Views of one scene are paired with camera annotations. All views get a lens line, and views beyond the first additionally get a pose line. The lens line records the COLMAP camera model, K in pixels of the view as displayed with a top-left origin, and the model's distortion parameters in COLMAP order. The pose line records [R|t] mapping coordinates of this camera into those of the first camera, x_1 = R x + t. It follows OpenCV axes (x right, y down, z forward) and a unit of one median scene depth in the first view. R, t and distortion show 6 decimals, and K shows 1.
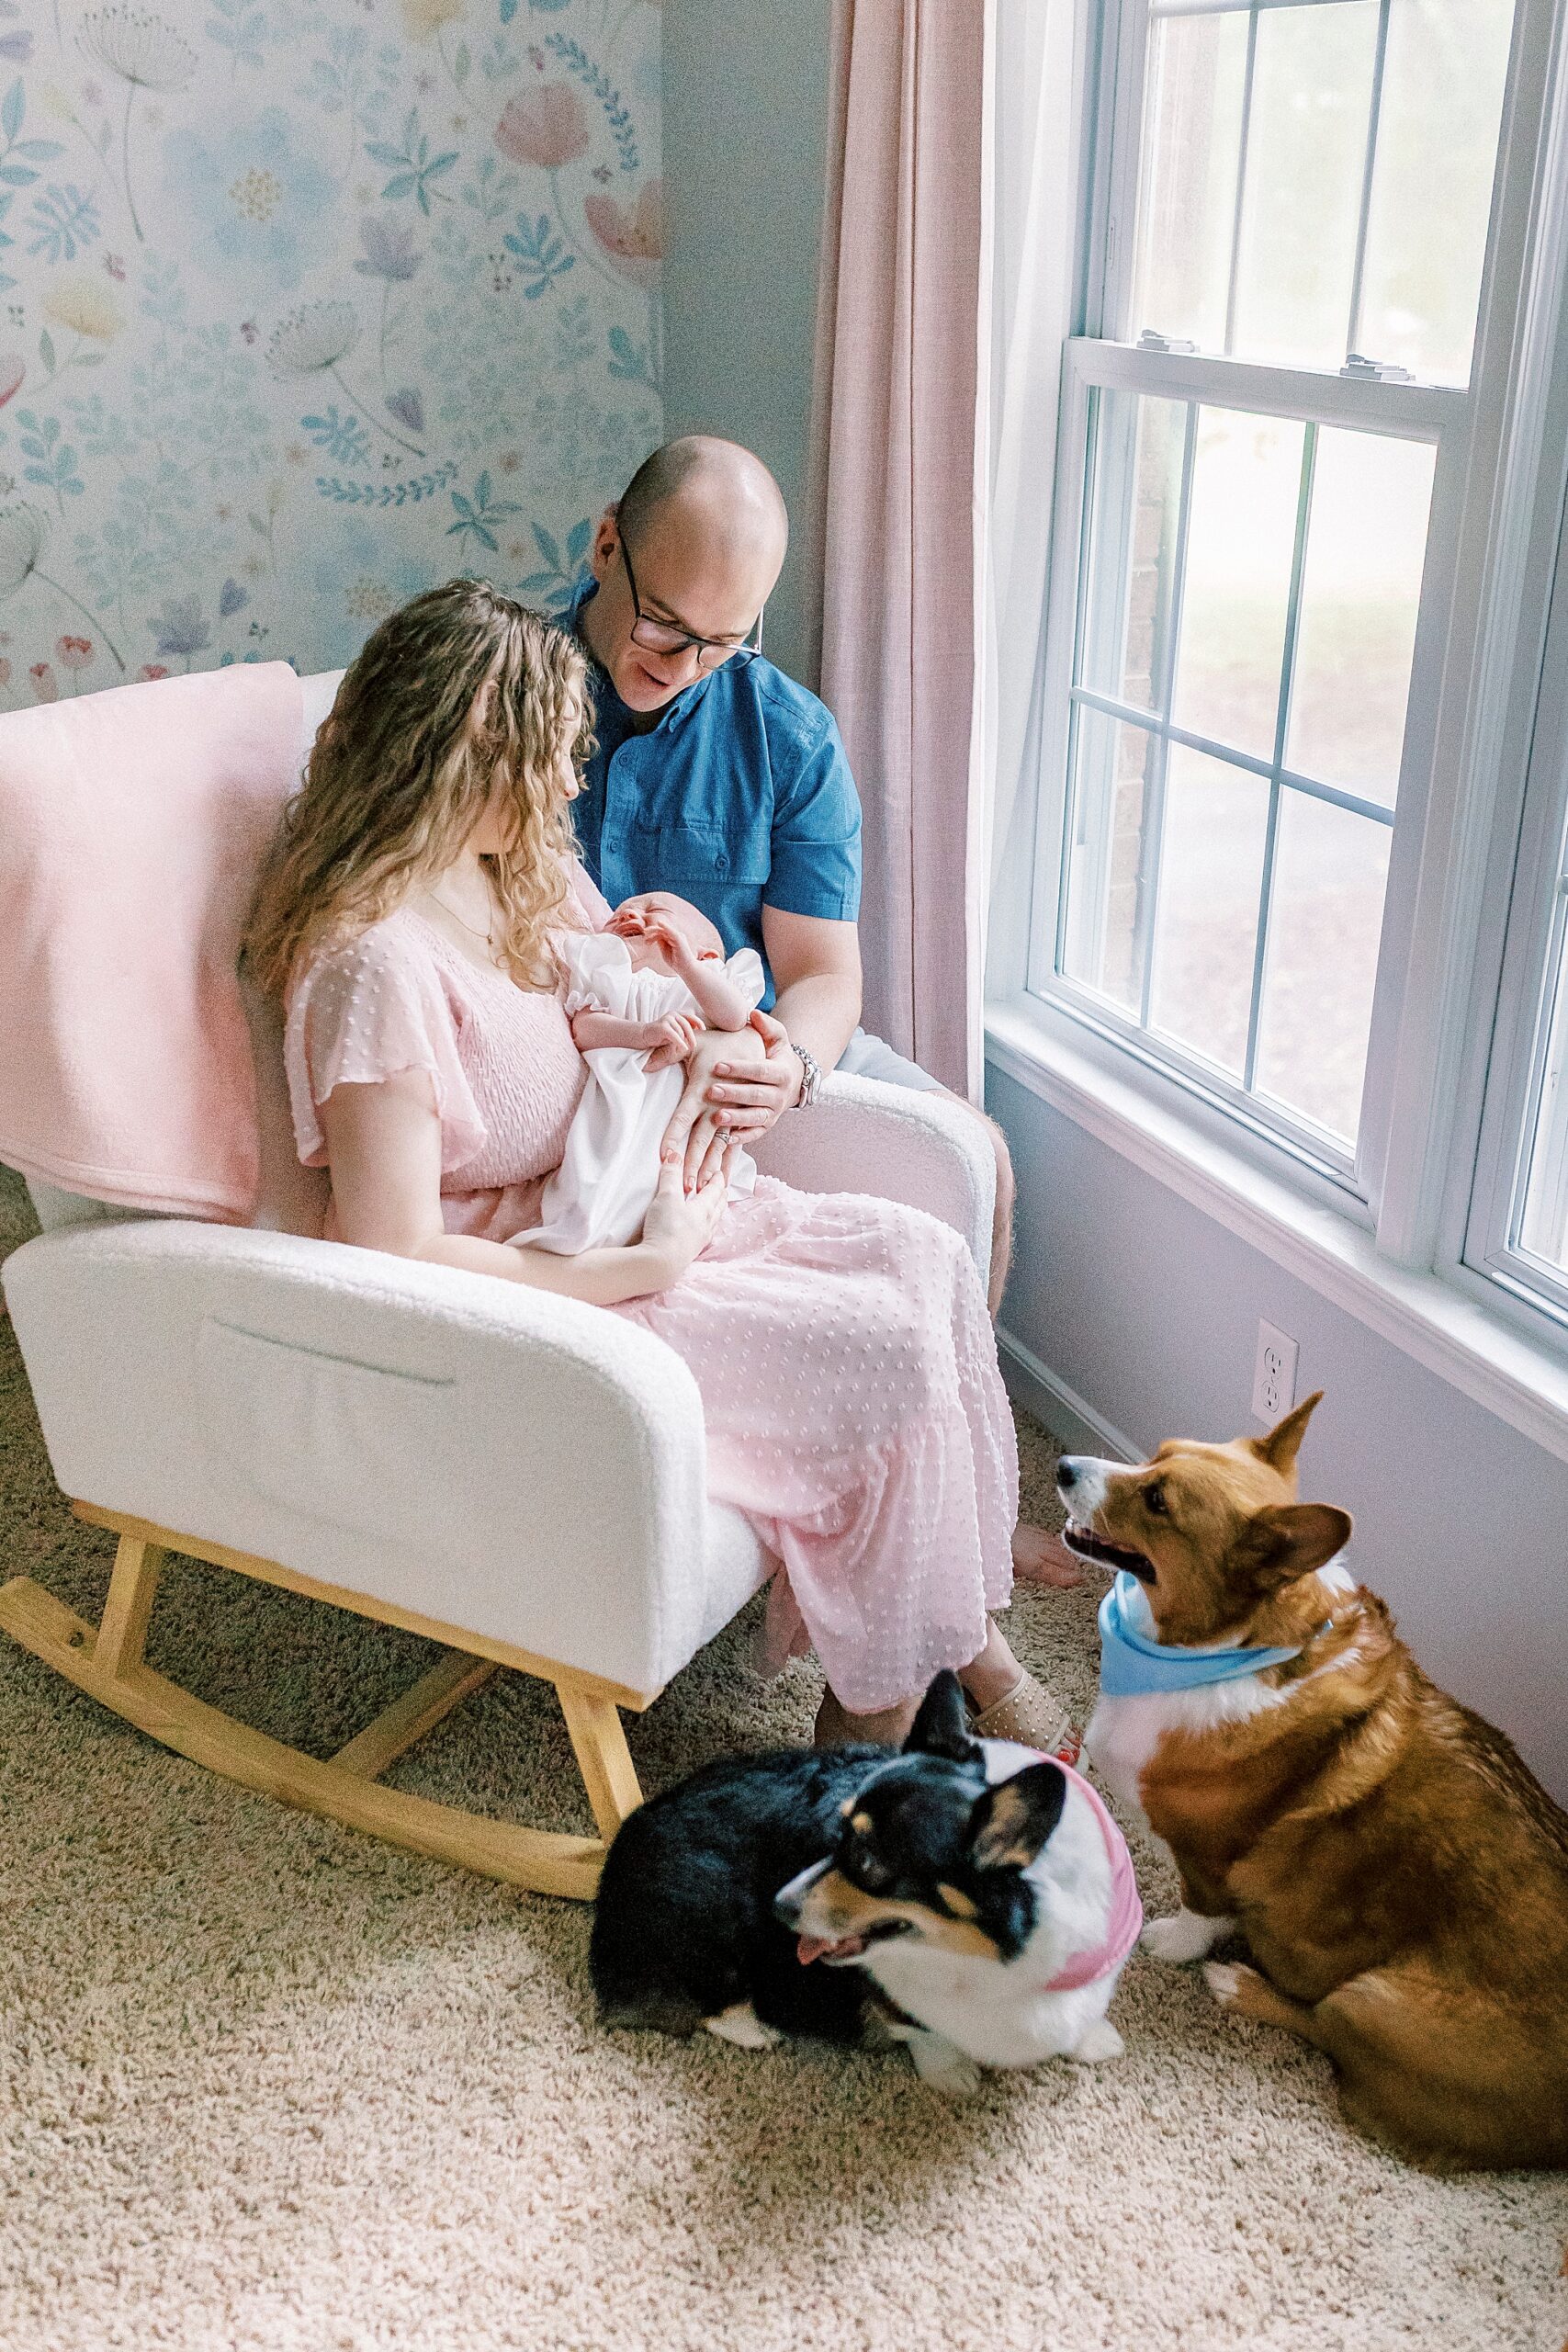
lens RADIAL K [[2444.9, 0, 786.4], [0, 2444.9, 1174.8], [0, 0, 1]] dist [-0.019075, 0.000000]
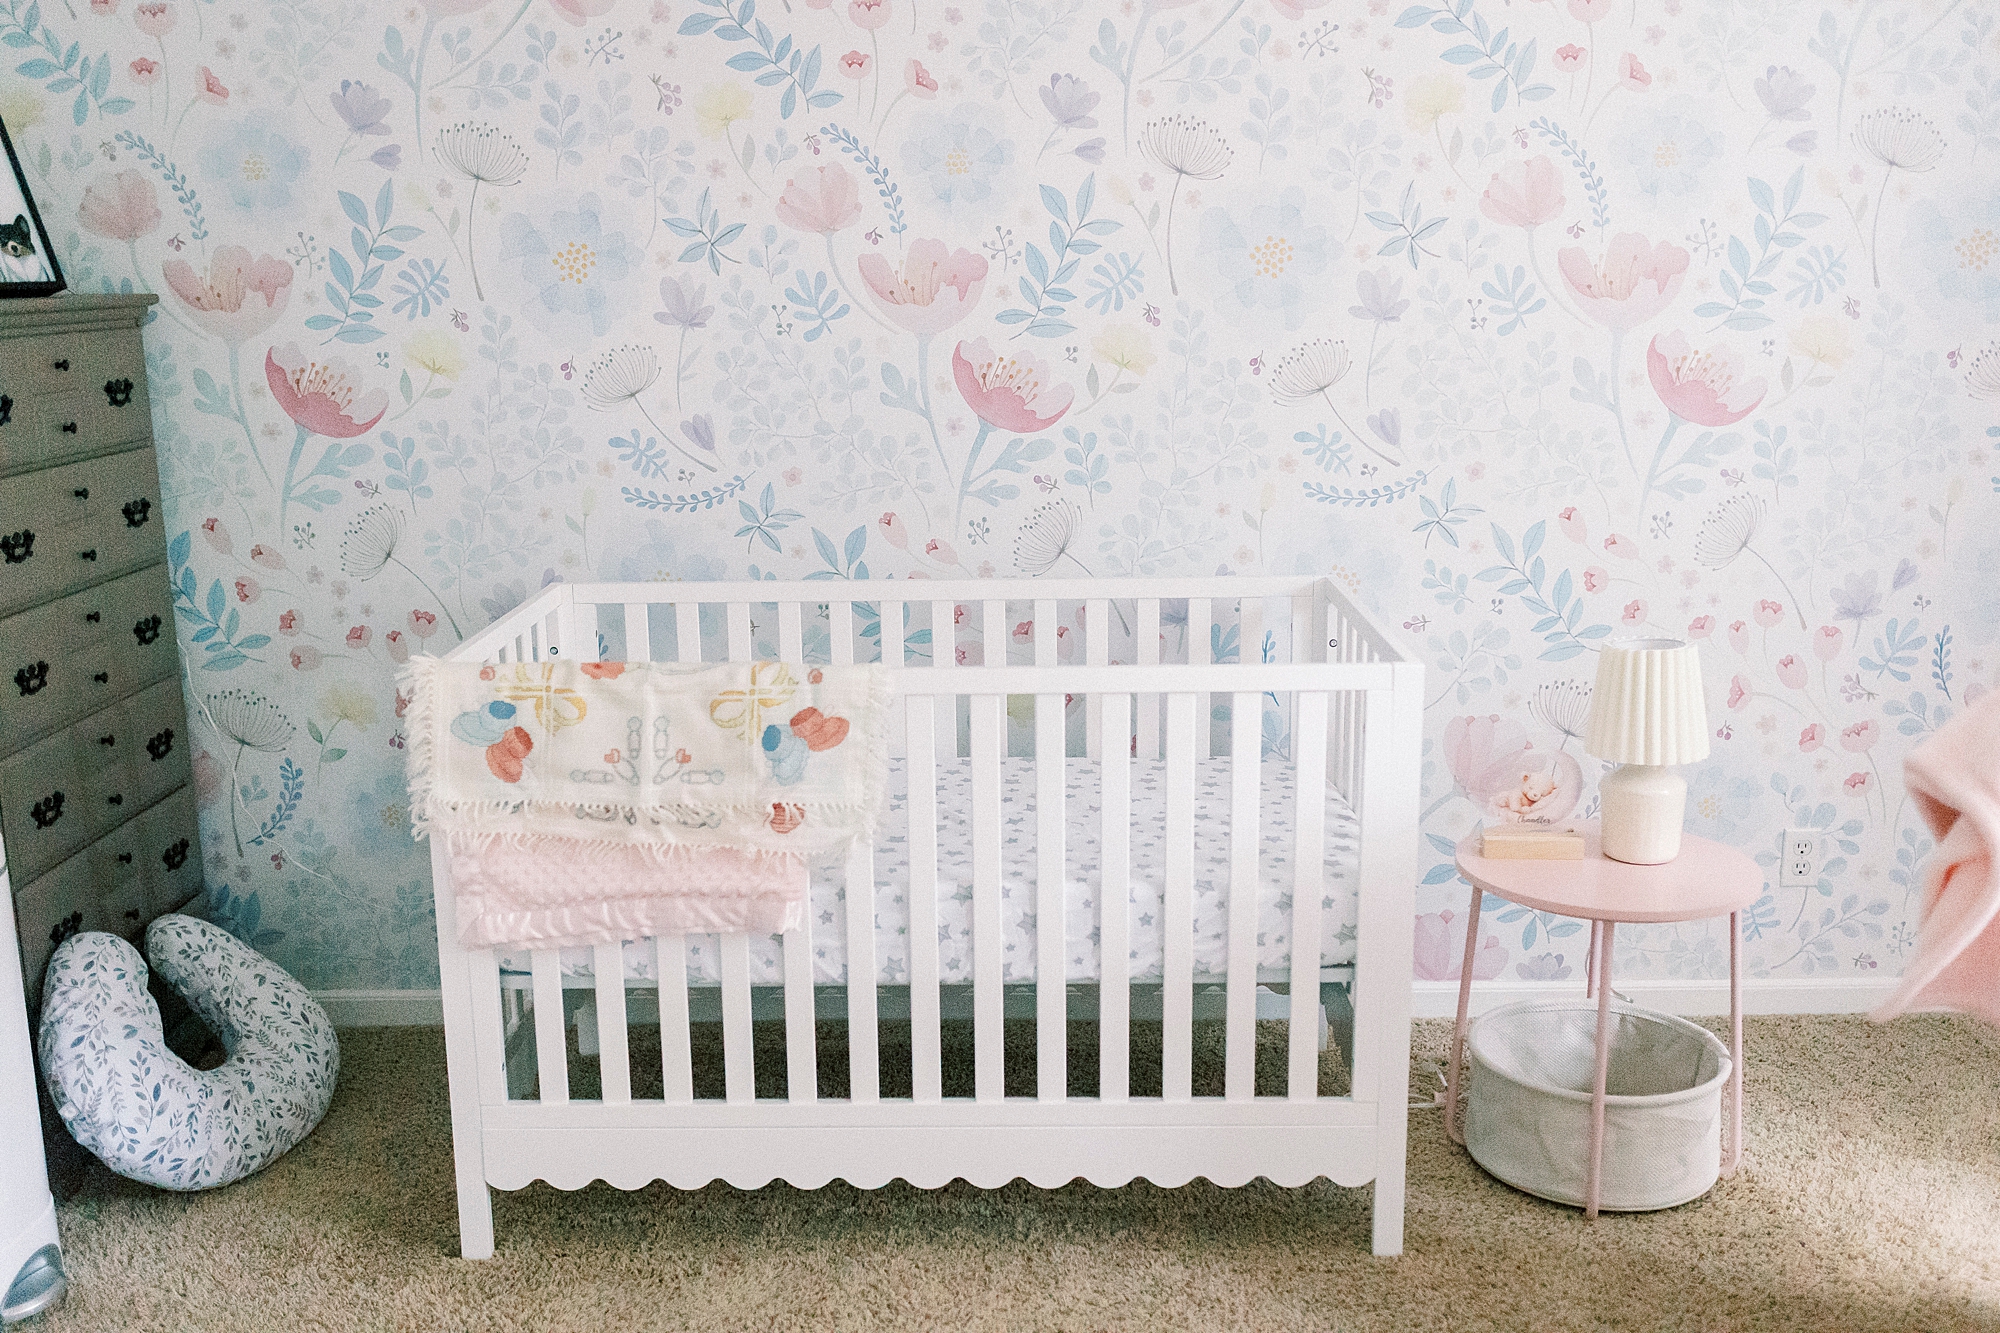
lens RADIAL K [[2111.0, 0, 994.6], [0, 2111.0, 662.9], [0, 0, 1]] dist [0.015597, 0.000000]
pose [[0.909550, 0.048403, -0.412765, 0.405462], [-0.126304, 0.978411, -0.163584, -0.057006], [0.395936, 0.200922, 0.896027, 0.167768]]
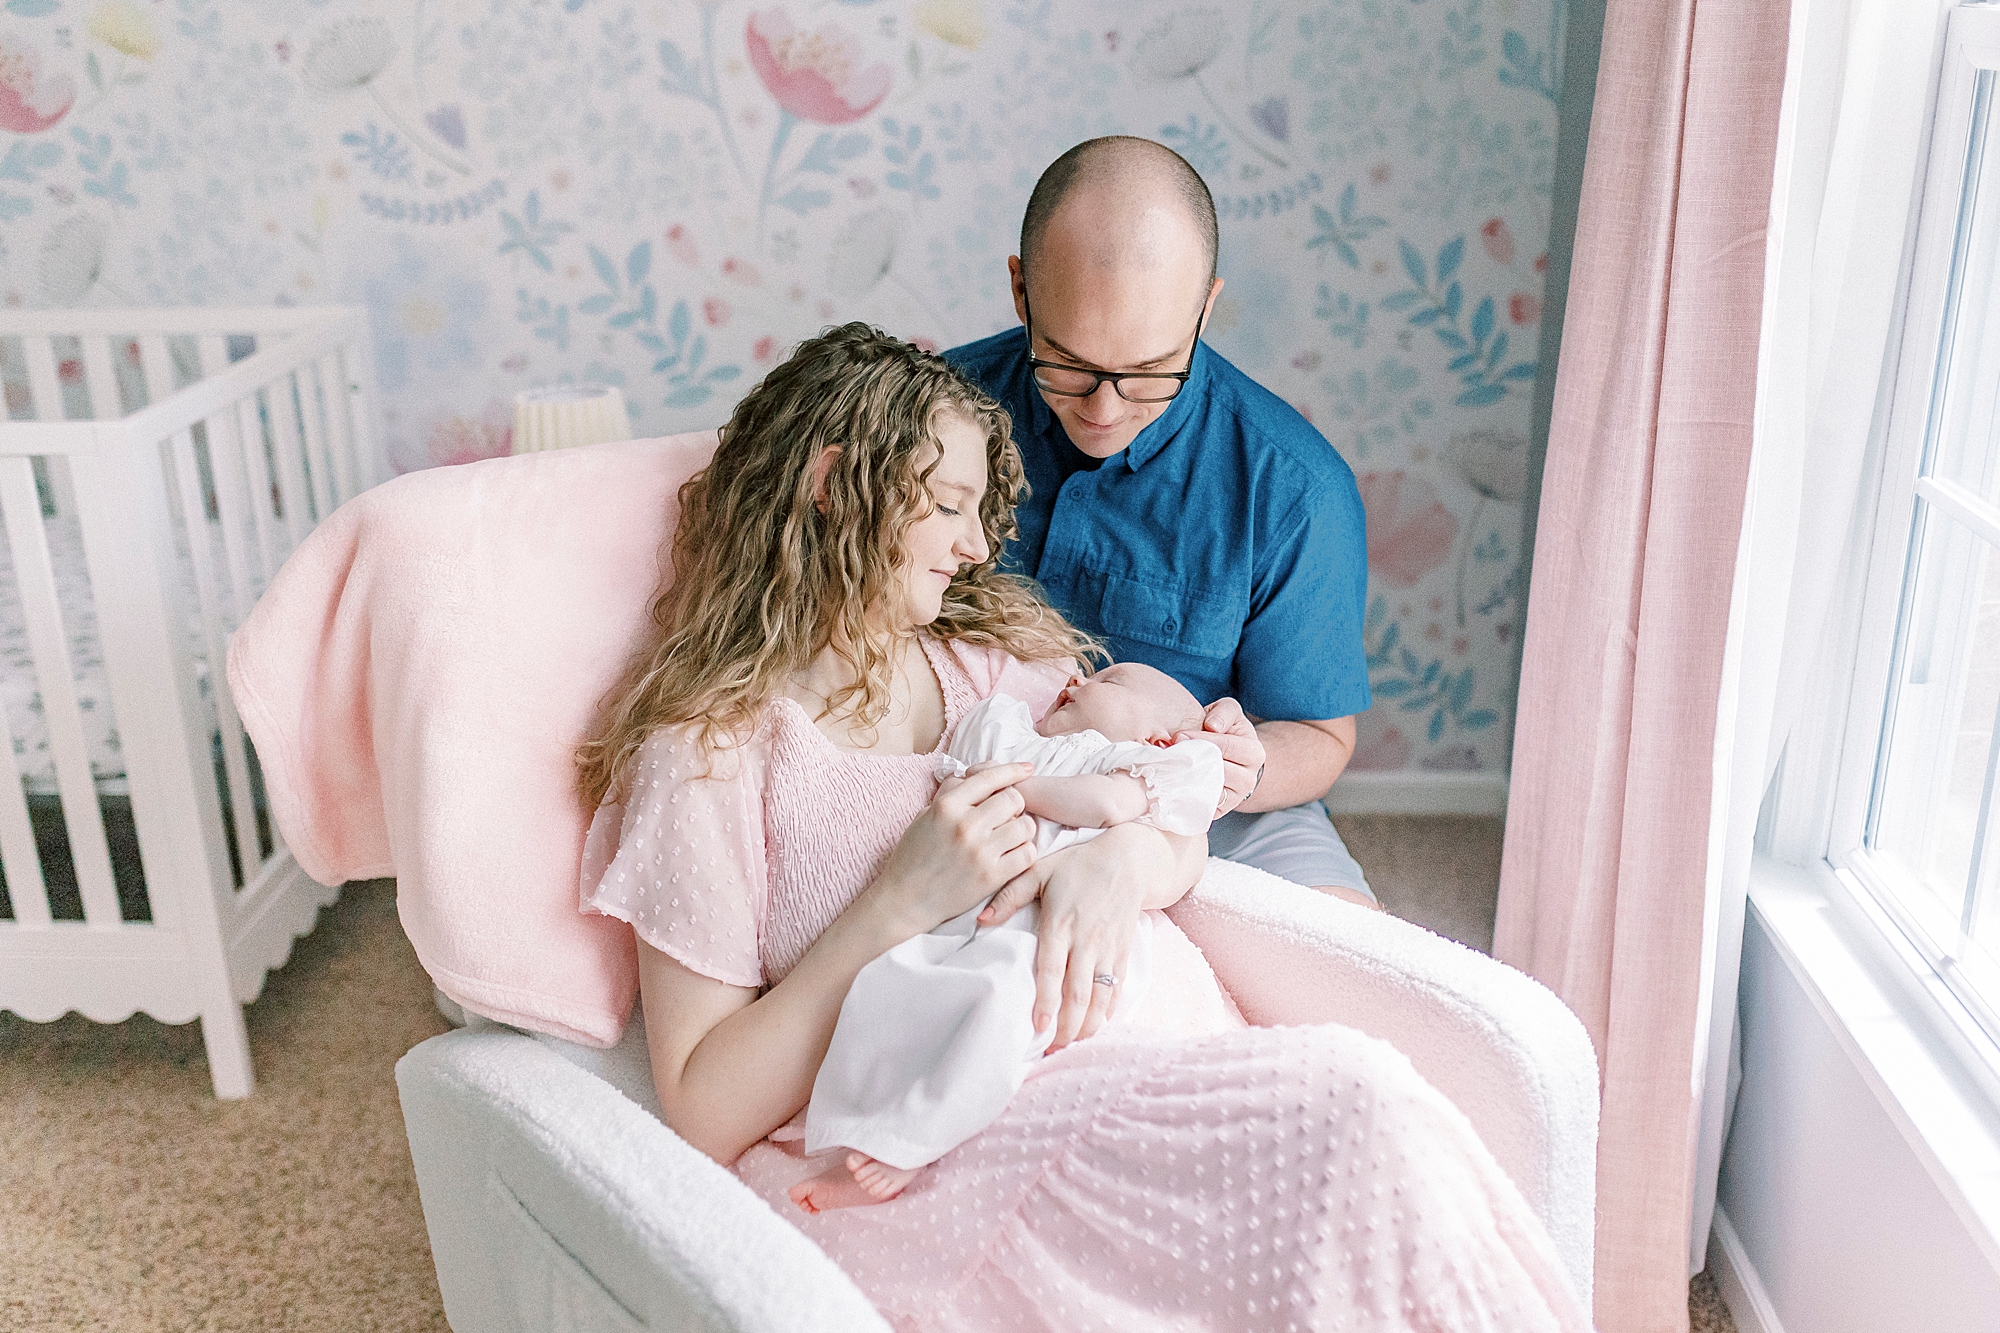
lens RADIAL K [[2478.8, 0, 1051.0], [0, 2478.8, 798.0], [0, 0, 1]] dist [-0.018259, 0.000000]
pose [[0.894795, 0.120148, -0.430006, 0.528575], [-0.134743, 0.990874, -0.003525, -0.076681], [0.425659, 0.061095, 0.902819, 0.226109]]
